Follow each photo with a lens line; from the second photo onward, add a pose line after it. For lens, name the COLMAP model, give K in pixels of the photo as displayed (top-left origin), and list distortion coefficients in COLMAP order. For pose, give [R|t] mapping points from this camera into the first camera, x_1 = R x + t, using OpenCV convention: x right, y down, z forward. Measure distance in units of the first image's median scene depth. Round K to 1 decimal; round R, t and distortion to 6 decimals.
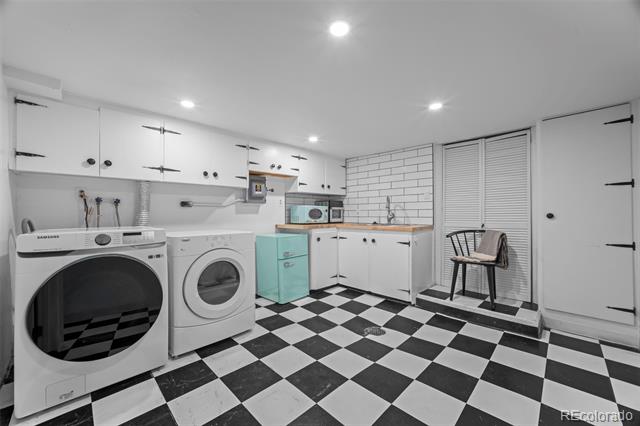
lens RADIAL K [[249.0, 0, 317.6], [0, 249.0, 213.3], [0, 0, 1]] dist [-0.011726, 0.001597]
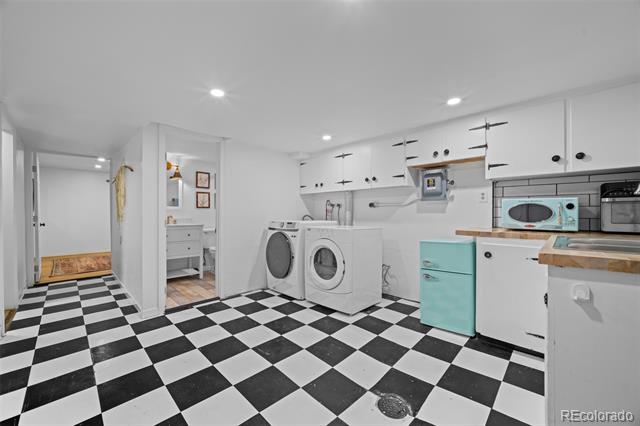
lens RADIAL K [[249.0, 0, 319.1], [0, 249.0, 213.9], [0, 0, 1]] dist [-0.011726, 0.001597]
pose [[0.029037, 0.005850, -0.999561, 0.669764], [0.002638, 0.999979, 0.005929, -0.000051], [0.999575, -0.002809, 0.029021, 0.646208]]
